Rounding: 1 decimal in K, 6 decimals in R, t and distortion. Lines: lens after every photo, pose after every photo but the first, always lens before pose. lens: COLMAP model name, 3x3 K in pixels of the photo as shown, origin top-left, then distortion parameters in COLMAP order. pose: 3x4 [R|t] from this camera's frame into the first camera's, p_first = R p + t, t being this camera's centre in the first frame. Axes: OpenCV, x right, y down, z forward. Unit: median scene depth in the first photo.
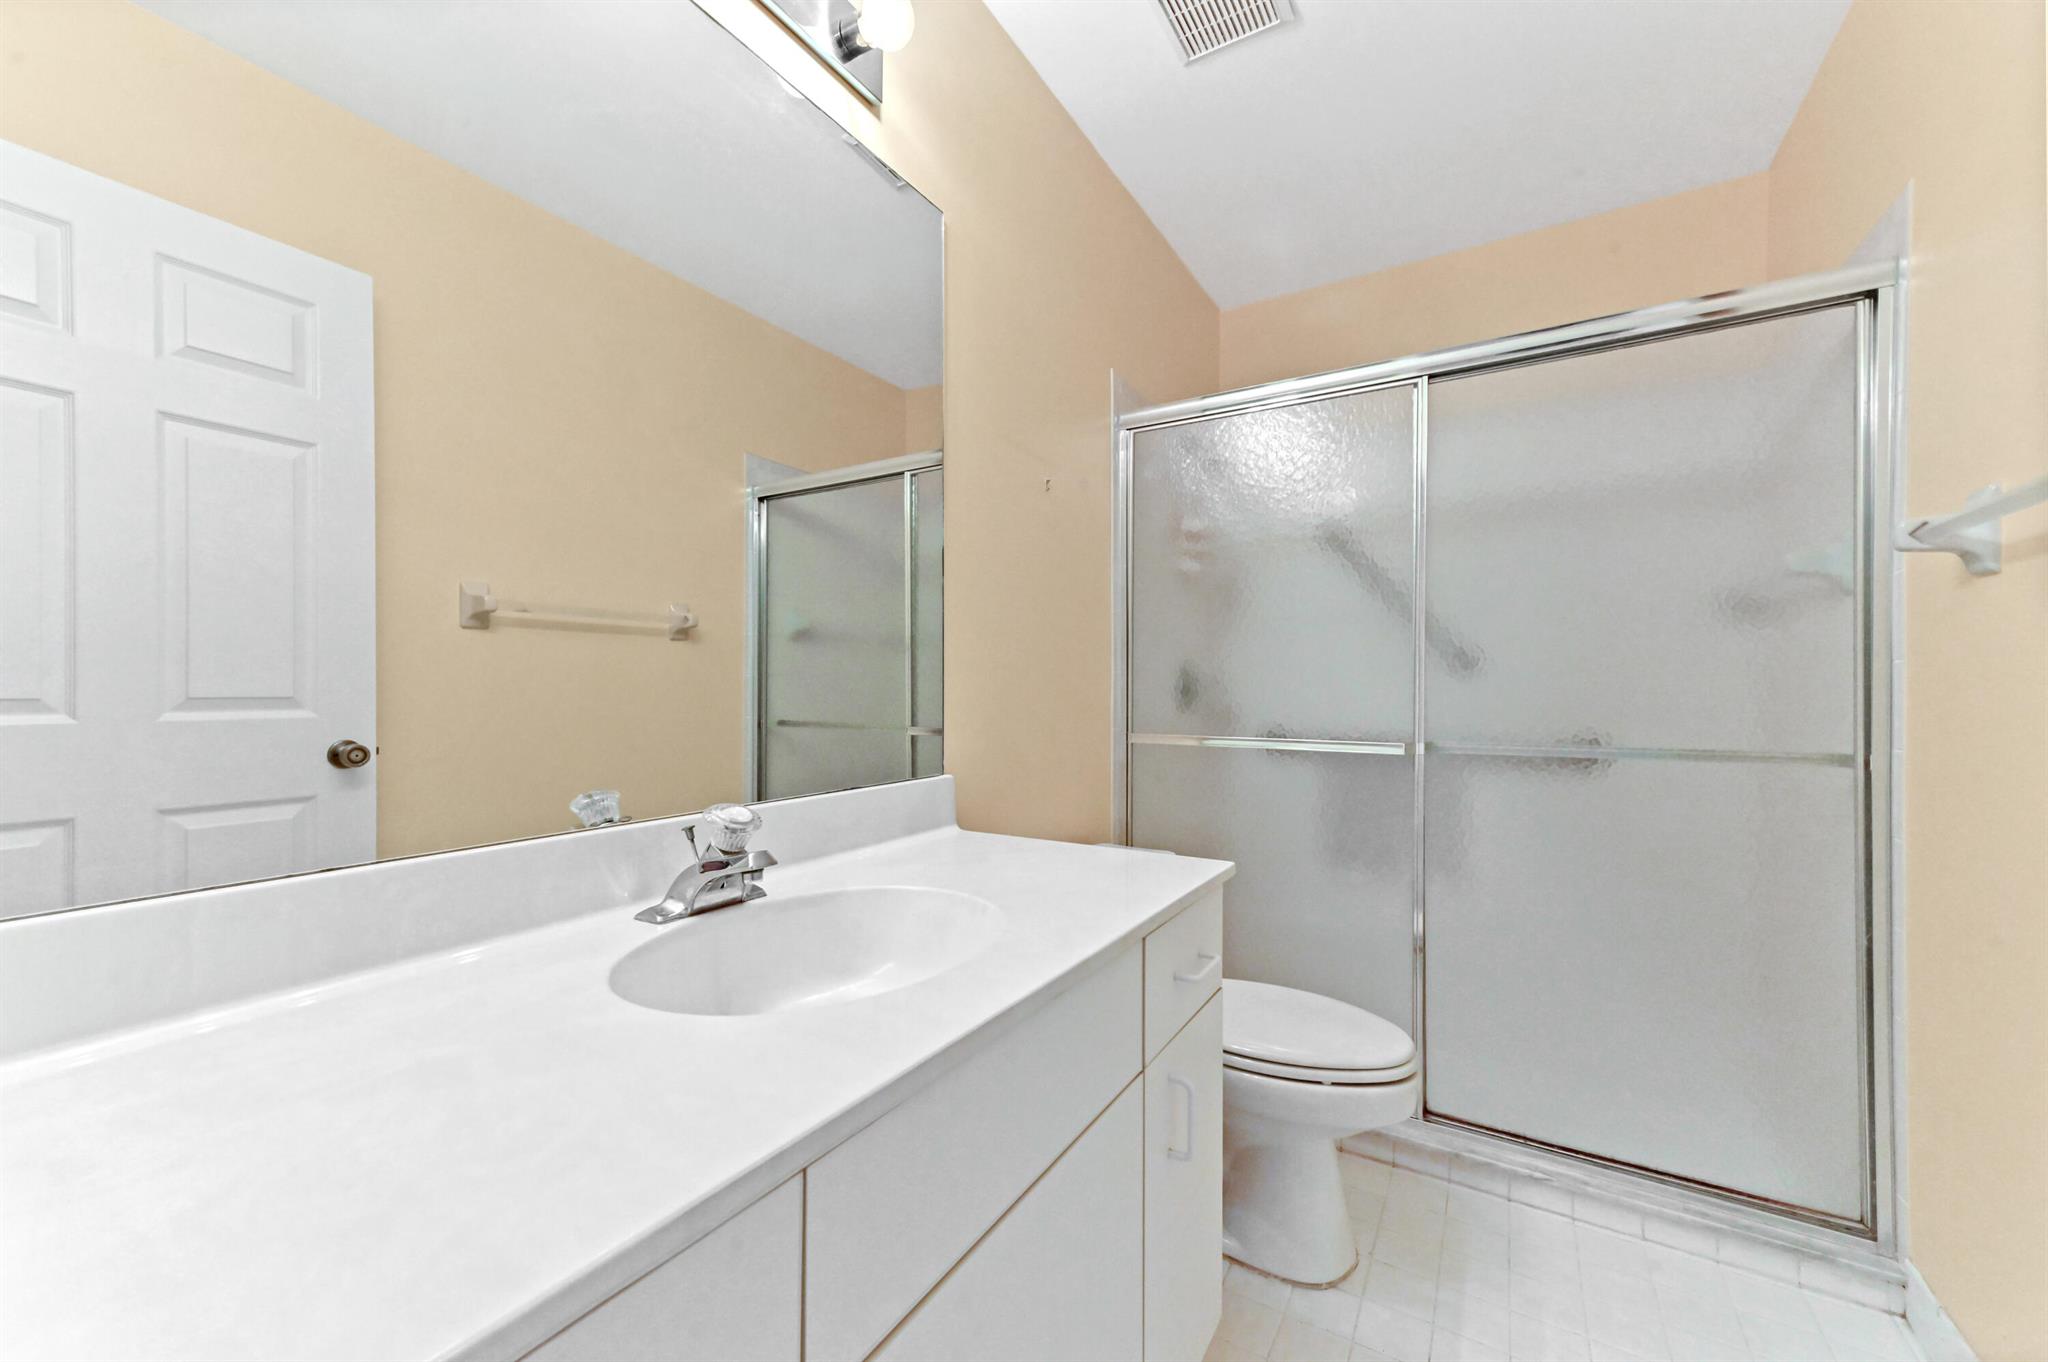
lens RADIAL K [[820.9, 0, 1024.0], [0, 820.9, 681.0], [0, 0, 1]] dist [0.024180, 0.000004]
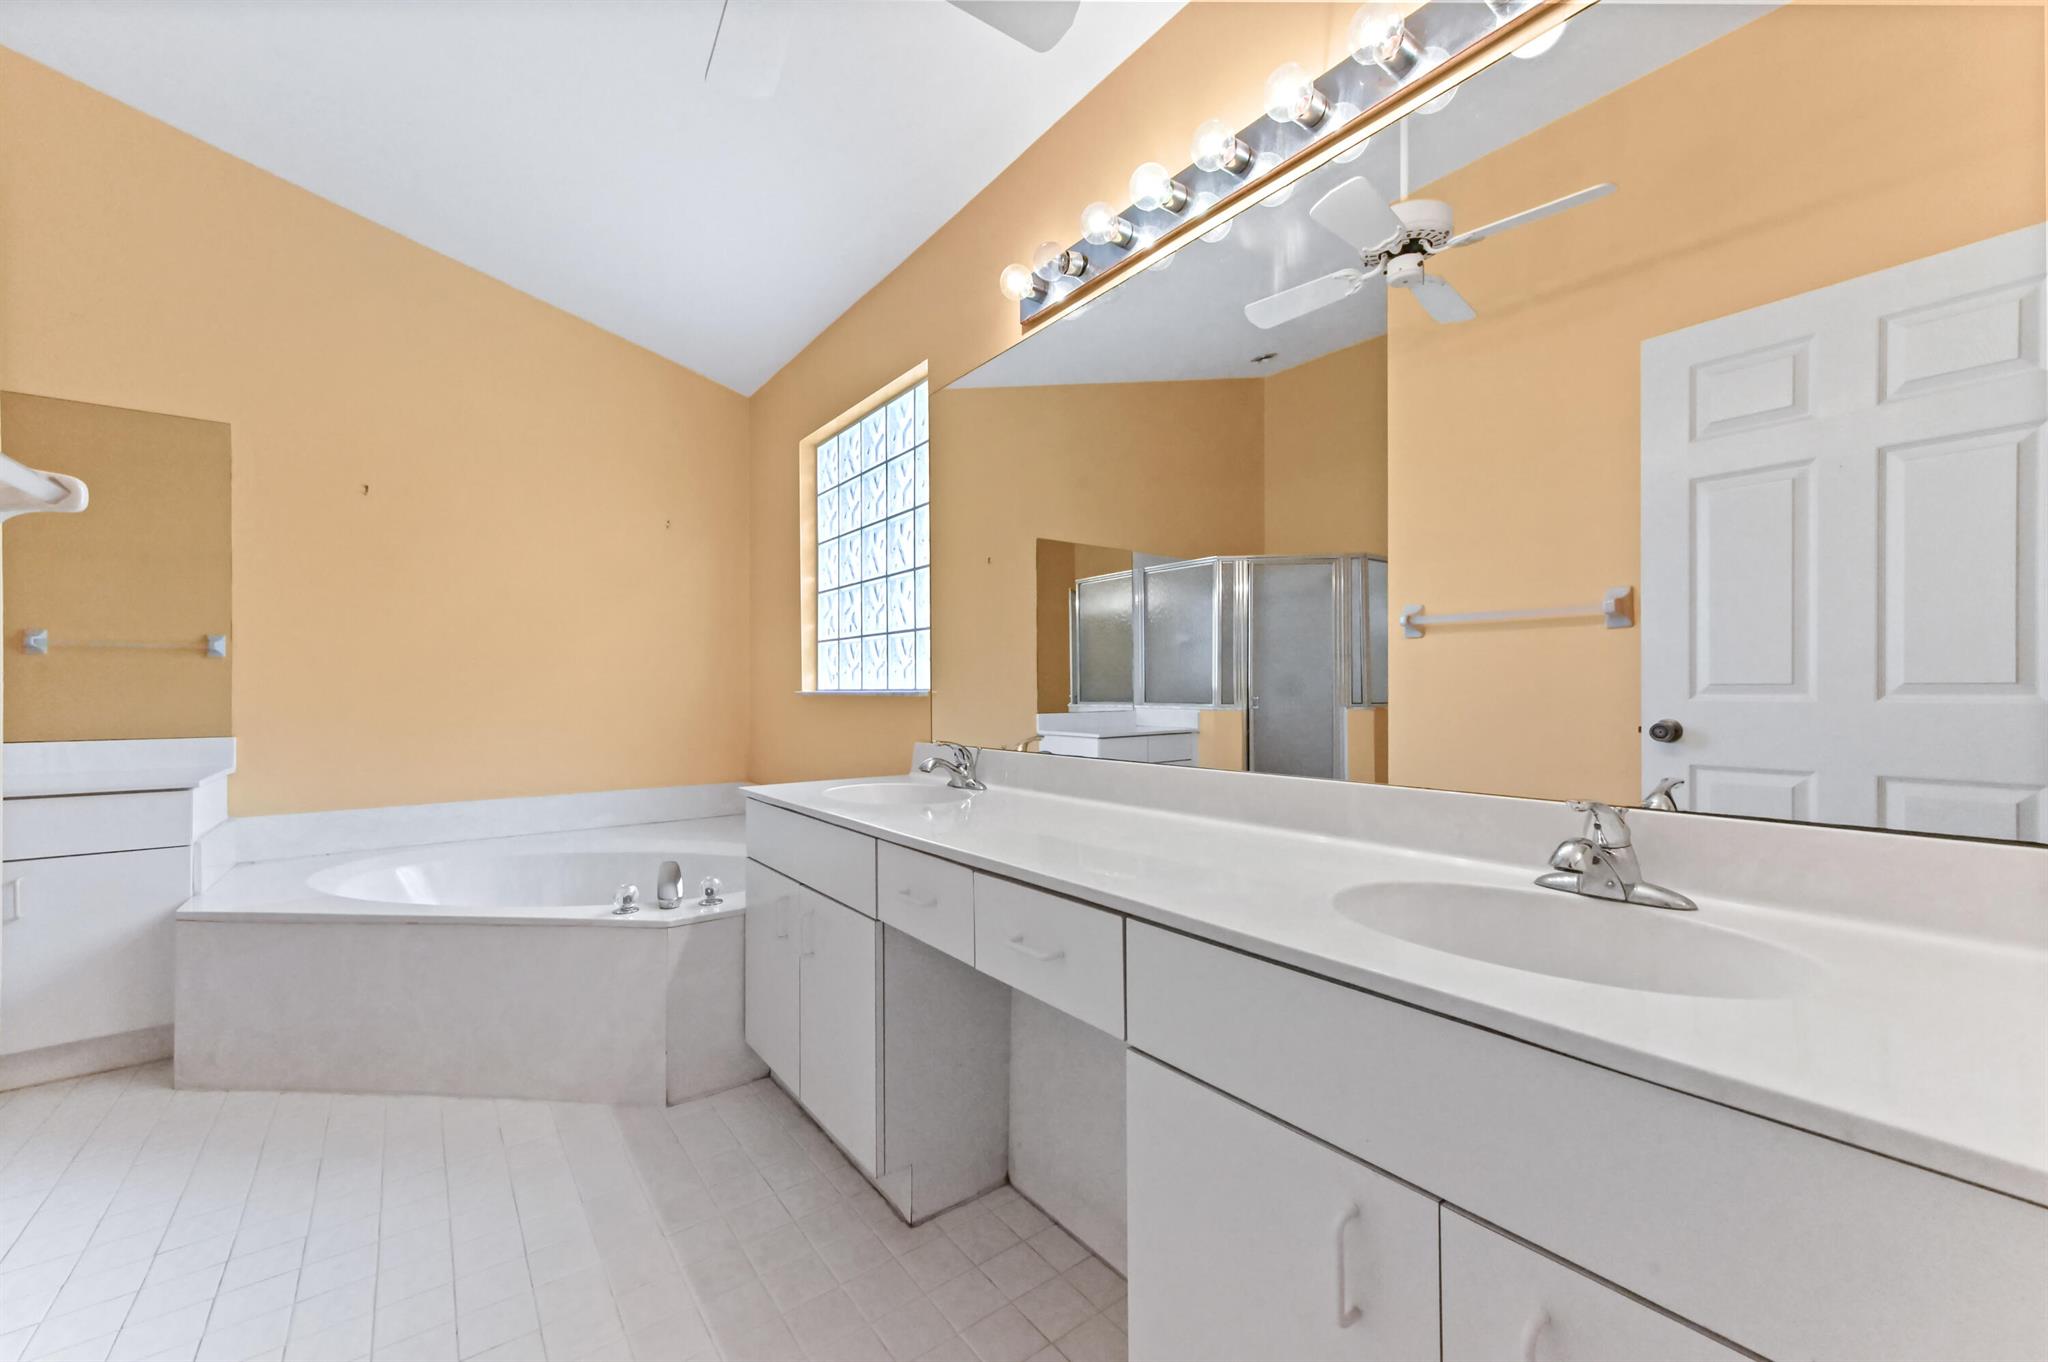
lens RADIAL K [[820.9, 0, 1024.0], [0, 820.9, 681.0], [0, 0, 1]] dist [0.024180, 0.000004]
pose [[-0.374784, -0.002543, -0.927108, 0.836917], [0.009367, 0.999935, -0.006529, 0.023101], [0.927065, -0.011131, -0.374736, 0.778023]]
